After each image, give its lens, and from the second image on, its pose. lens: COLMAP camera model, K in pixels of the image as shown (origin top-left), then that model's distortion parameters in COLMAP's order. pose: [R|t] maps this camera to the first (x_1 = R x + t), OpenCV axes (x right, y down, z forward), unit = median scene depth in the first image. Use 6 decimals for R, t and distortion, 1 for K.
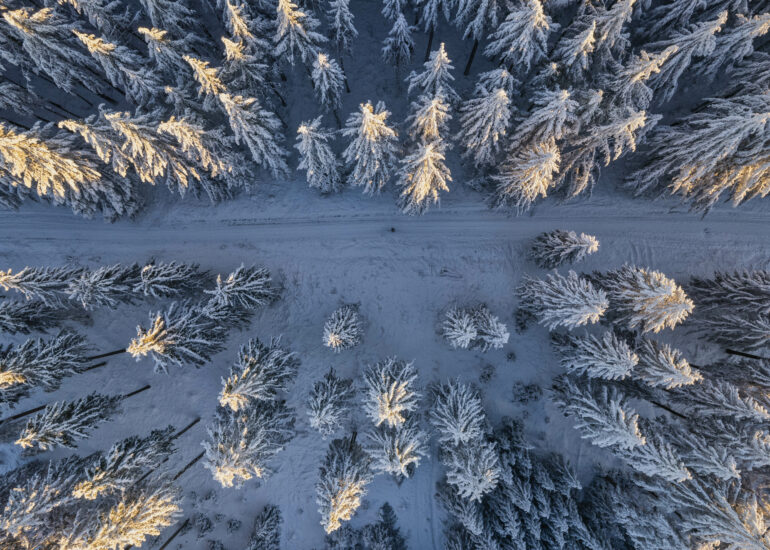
lens RADIAL K [[546.8, 0, 385.0], [0, 546.8, 275.0], [0, 0, 1]] dist [-0.081785, 0.070893]
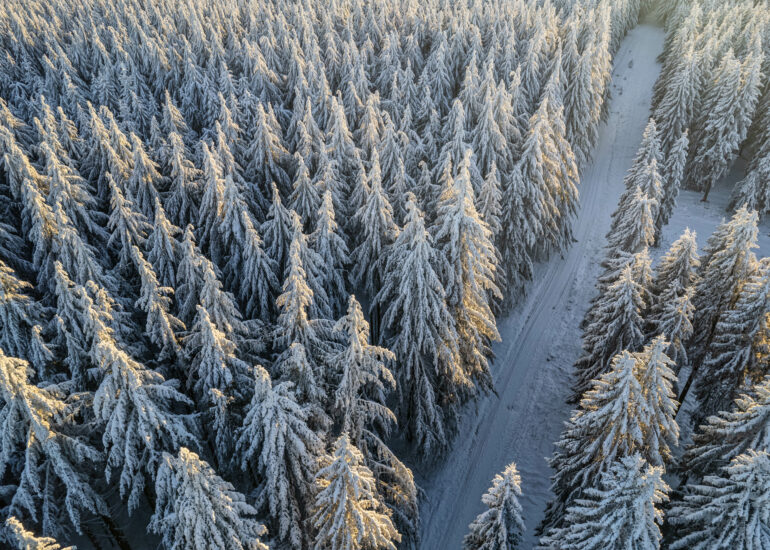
lens RADIAL K [[524.0, 0, 385.0], [0, 524.0, 275.0], [0, 0, 1]] dist [-0.074879, 0.062019]
pose [[0.416362, -0.511892, 0.751405, 0.017146], [0.909170, 0.227765, -0.348616, -0.035185], [0.007310, 0.828305, 0.560229, 0.515810]]
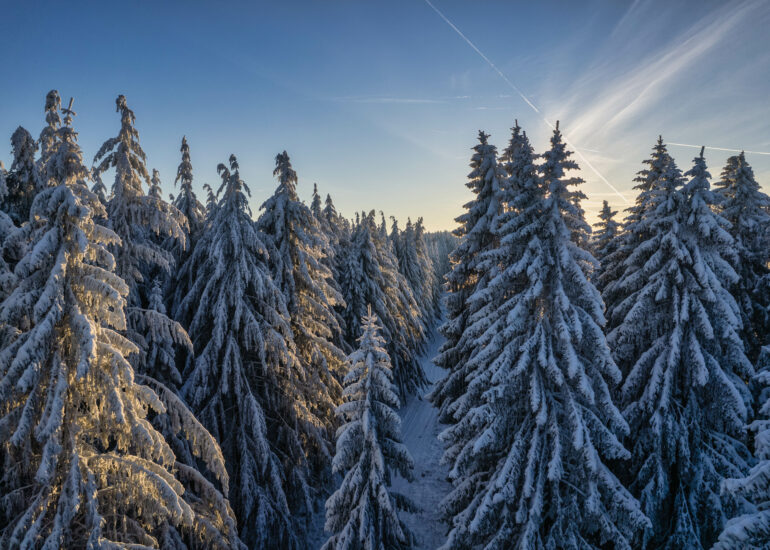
lens RADIAL K [[524.0, 0, 385.0], [0, 524.0, 275.0], [0, 0, 1]] dist [-0.074879, 0.062019]
pose [[0.144688, -0.036872, 0.988790, 0.033748], [0.989443, -0.002954, -0.144894, 0.006107], [0.008264, 0.999316, 0.036055, 0.974077]]
